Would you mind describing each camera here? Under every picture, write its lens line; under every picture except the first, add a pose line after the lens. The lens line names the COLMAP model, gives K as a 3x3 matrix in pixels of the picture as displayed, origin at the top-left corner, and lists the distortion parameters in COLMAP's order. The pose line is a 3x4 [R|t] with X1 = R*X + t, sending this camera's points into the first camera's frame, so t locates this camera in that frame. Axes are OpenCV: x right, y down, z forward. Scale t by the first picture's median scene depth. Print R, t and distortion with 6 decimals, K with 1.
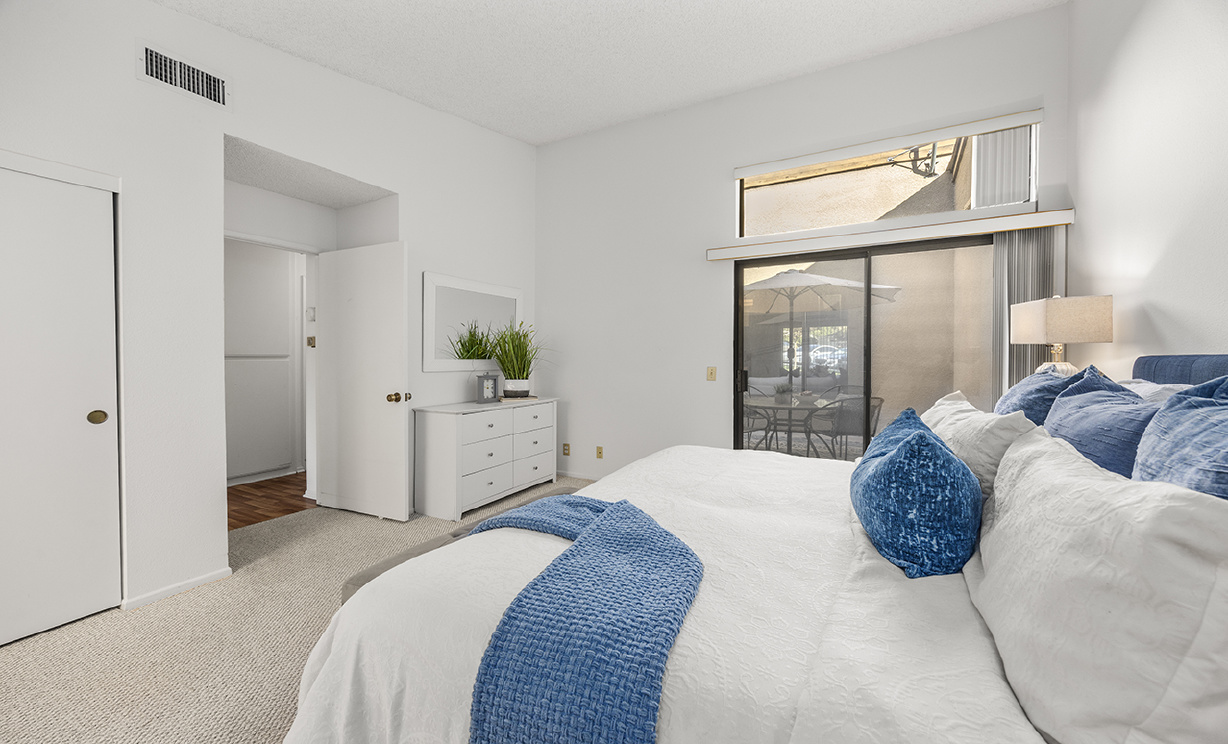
lens RADIAL K [[474.6, 0, 614.0], [0, 474.6, 372.0], [0, 0, 1]] dist [-0.002297, -0.000318]
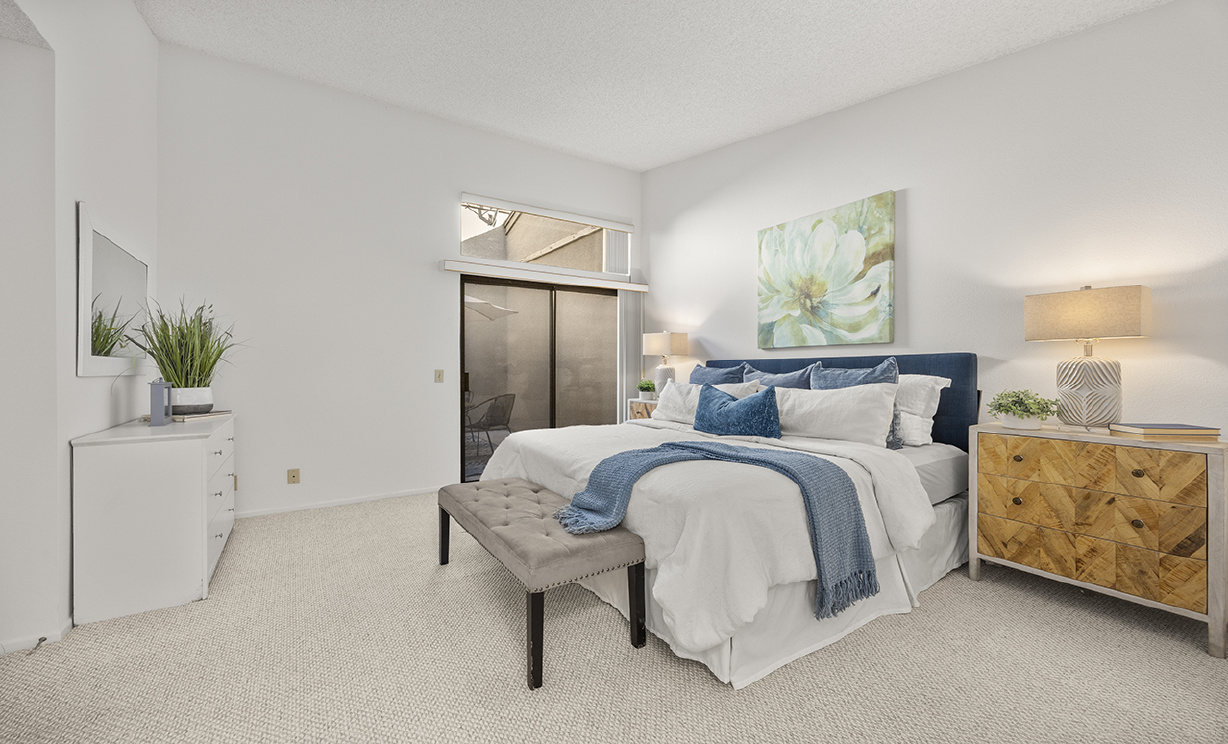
lens RADIAL K [[474.6, 0, 614.0], [0, 474.6, 372.0], [0, 0, 1]] dist [-0.002297, -0.000318]
pose [[0.480870, -0.004771, 0.876779, -0.512649], [0.021600, 0.999746, -0.006407, 0.009754], [-0.876526, 0.022019, 0.480851, 0.141976]]
